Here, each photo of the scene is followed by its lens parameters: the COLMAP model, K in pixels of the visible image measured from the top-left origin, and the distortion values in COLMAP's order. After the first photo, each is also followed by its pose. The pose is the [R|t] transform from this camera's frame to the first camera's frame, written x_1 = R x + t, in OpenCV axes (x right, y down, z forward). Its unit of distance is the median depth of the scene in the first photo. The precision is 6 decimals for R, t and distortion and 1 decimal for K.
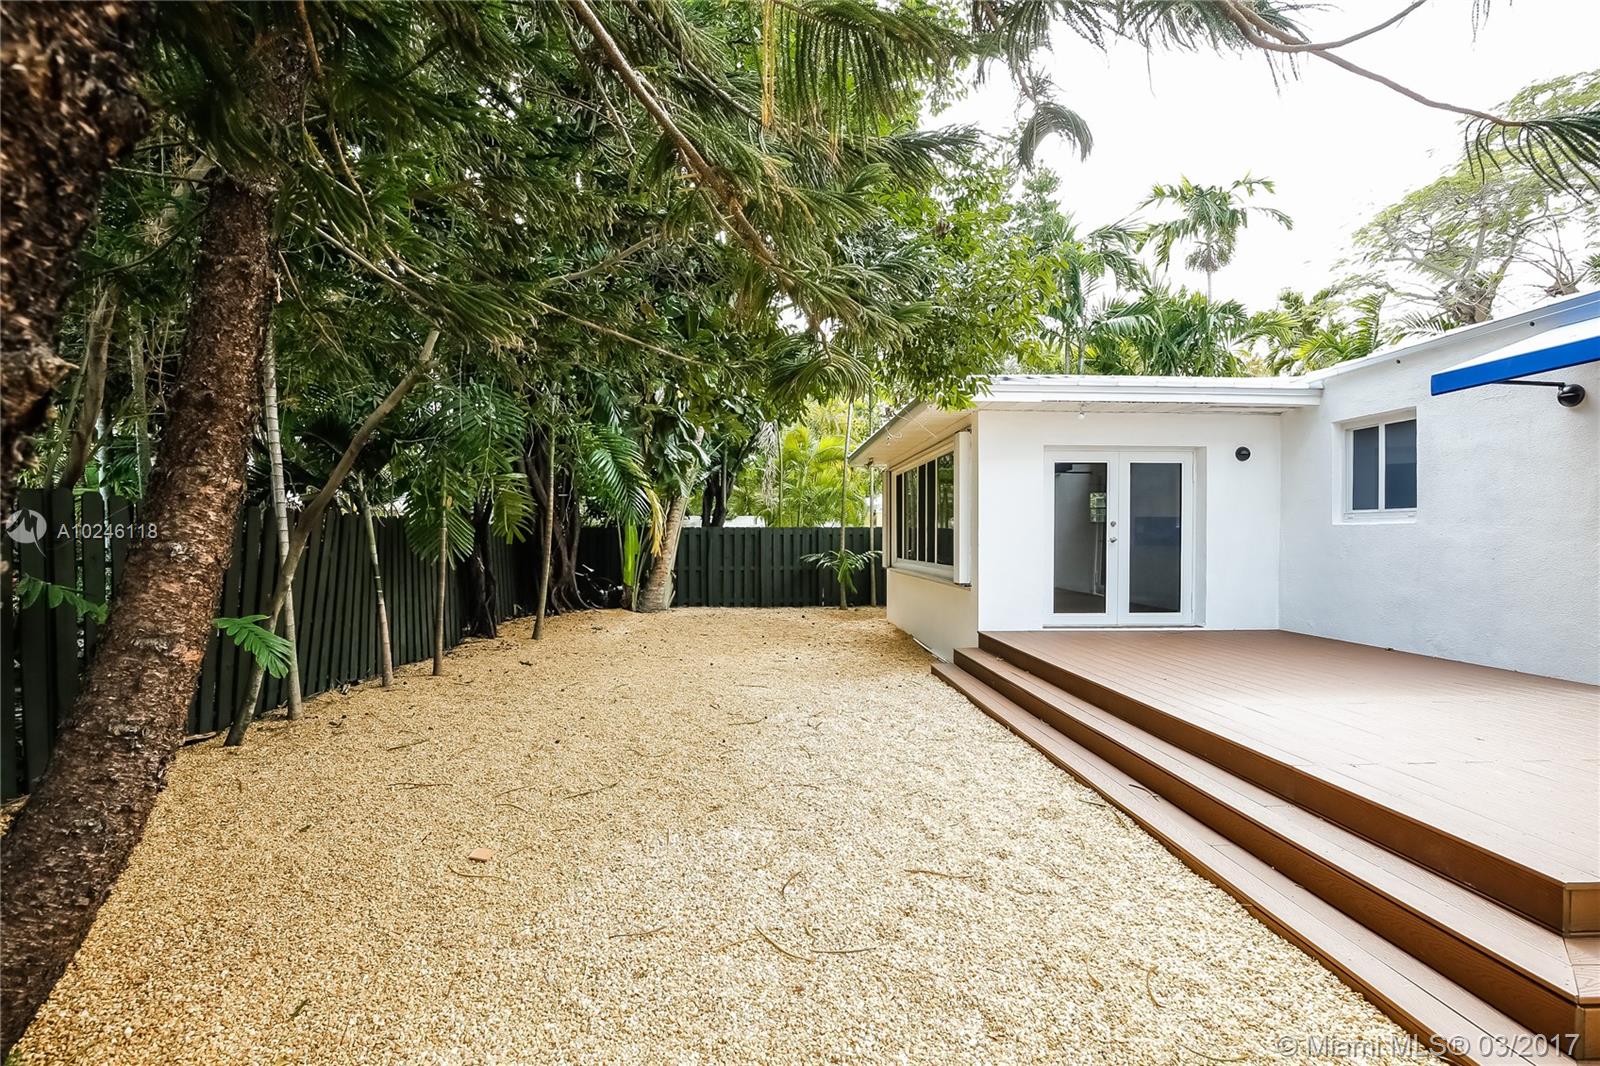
lens RADIAL K [[733.5, 0, 799.5], [0, 733.5, 538.0], [0, 0, 1]] dist [-0.026293, 0.003819]
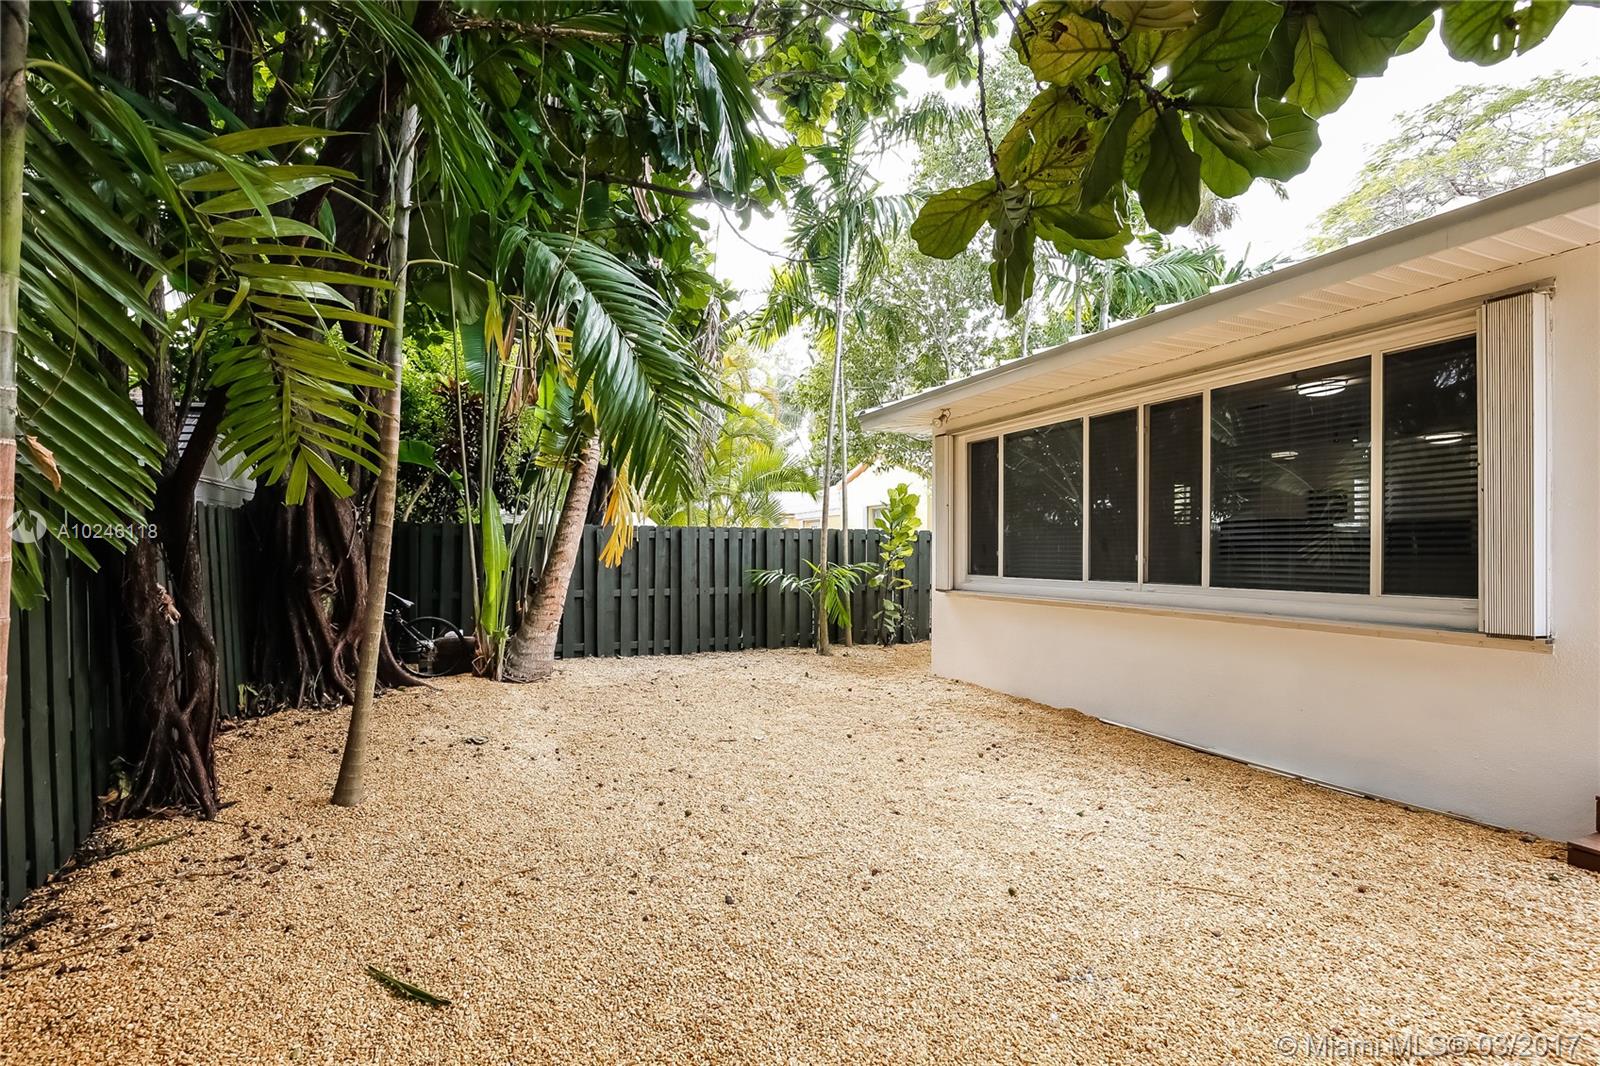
lens RADIAL K [[733.5, 0, 800.2], [0, 733.5, 546.1], [0, 0, 1]] dist [-0.026293, 0.003819]
pose [[0.937676, 0.008618, 0.347404, -0.177076], [-0.006520, 0.999953, -0.007207, 0.005677], [-0.347449, 0.004493, 0.937688, 0.371546]]
